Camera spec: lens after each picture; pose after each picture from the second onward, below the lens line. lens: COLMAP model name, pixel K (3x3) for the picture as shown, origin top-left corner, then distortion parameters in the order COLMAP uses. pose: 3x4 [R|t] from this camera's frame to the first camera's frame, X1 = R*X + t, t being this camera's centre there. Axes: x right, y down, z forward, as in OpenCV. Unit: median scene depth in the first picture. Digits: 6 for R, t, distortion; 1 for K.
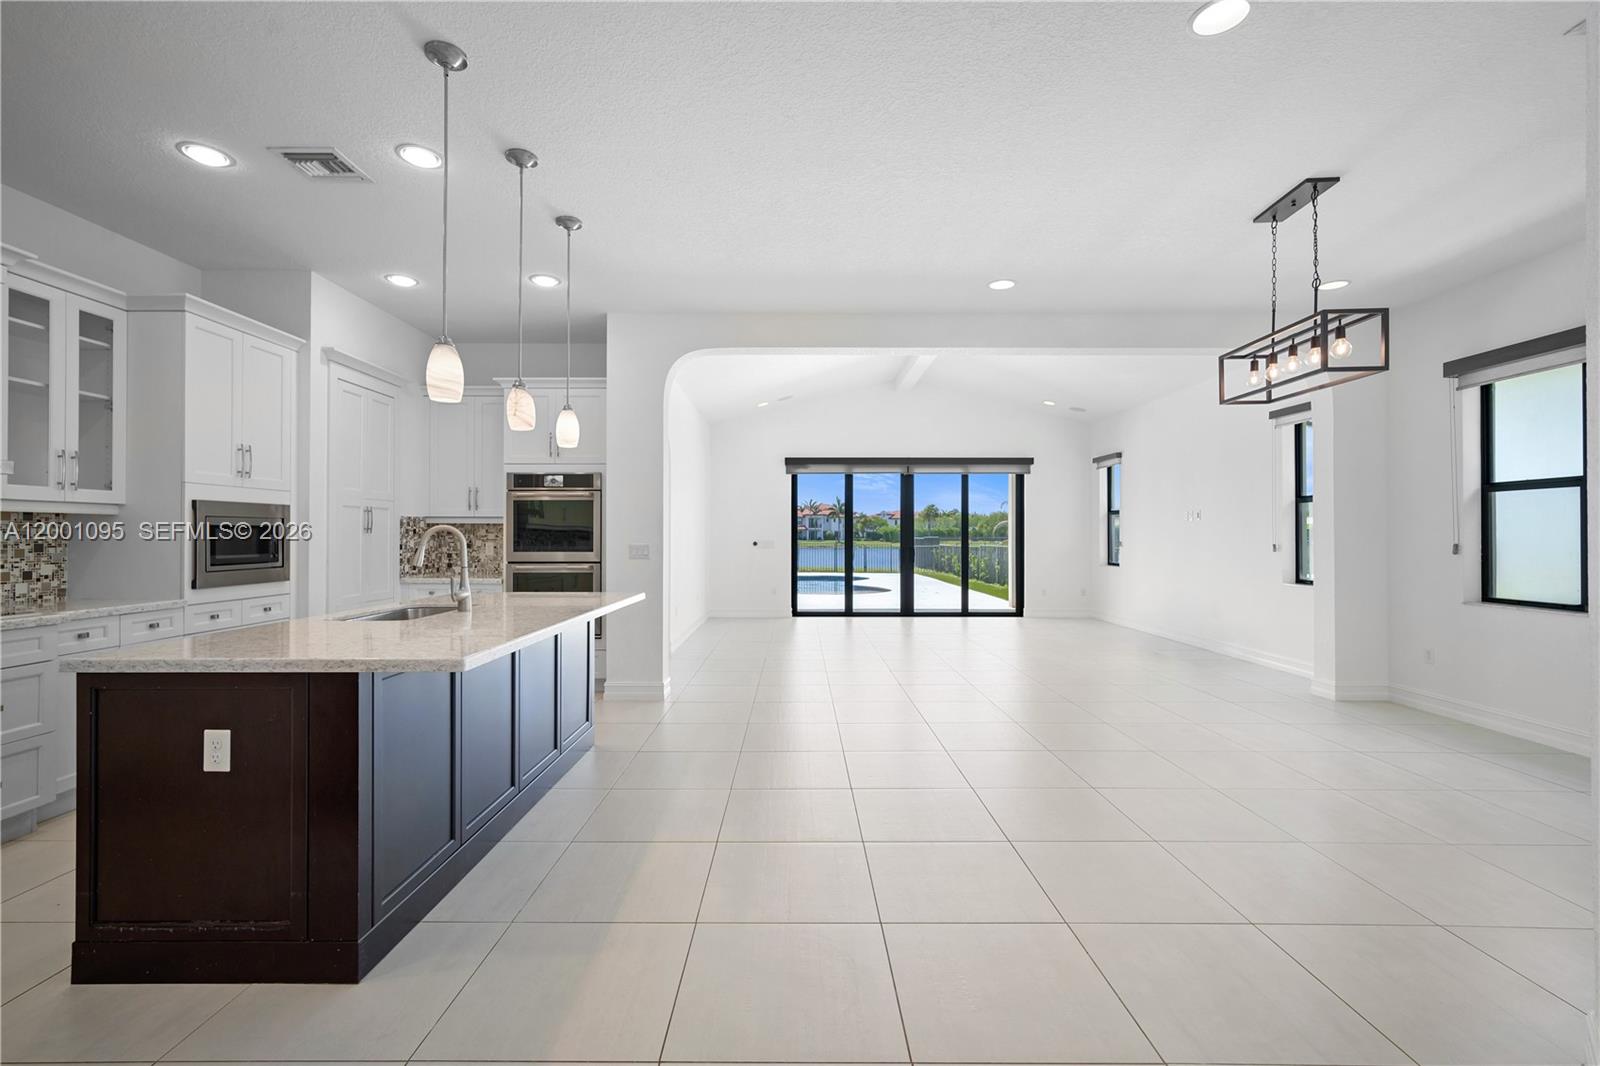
lens RADIAL K [[691.5, 0, 784.9], [0, 691.5, 533.4], [0, 0, 1]] dist [-0.022468, -0.000104]
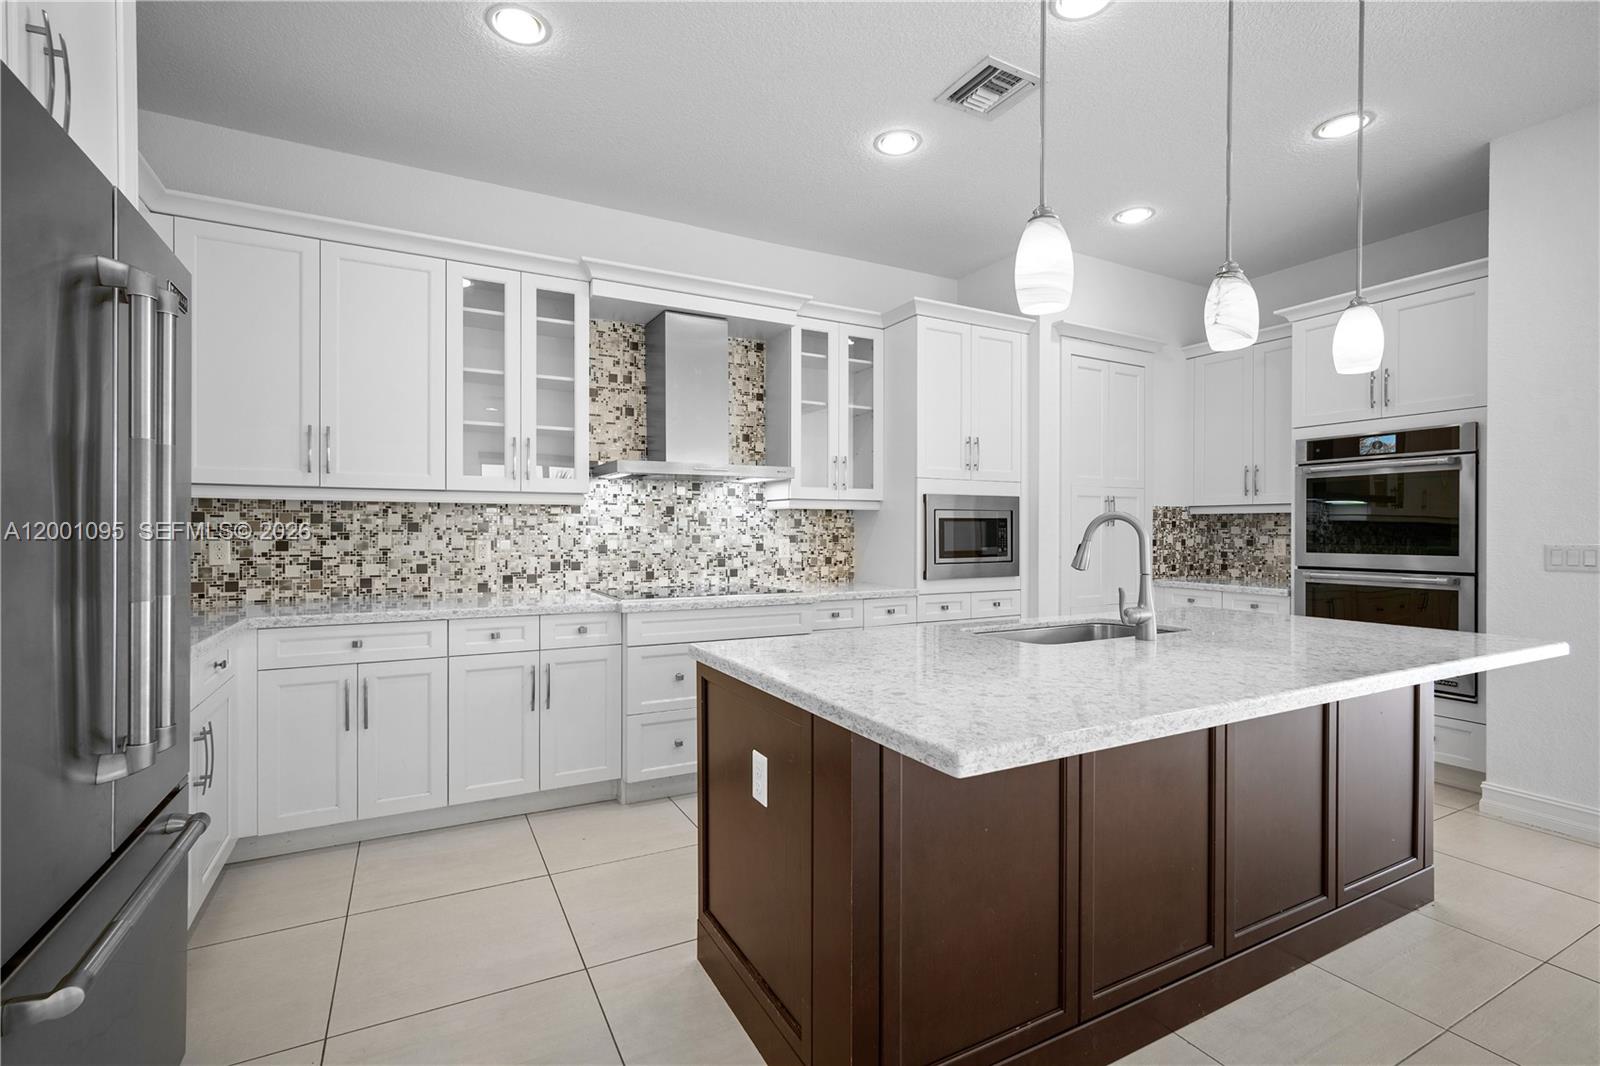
lens RADIAL K [[689.4, 0, 839.9], [0, 689.4, 532.9], [0, 0, 1]] dist [-0.001462, -0.000035]
pose [[0.485793, 0.004474, -0.874062, -0.006646], [0.000053, 0.999987, 0.005149, 0.001941], [0.874074, -0.002548, 0.485786, 0.148344]]
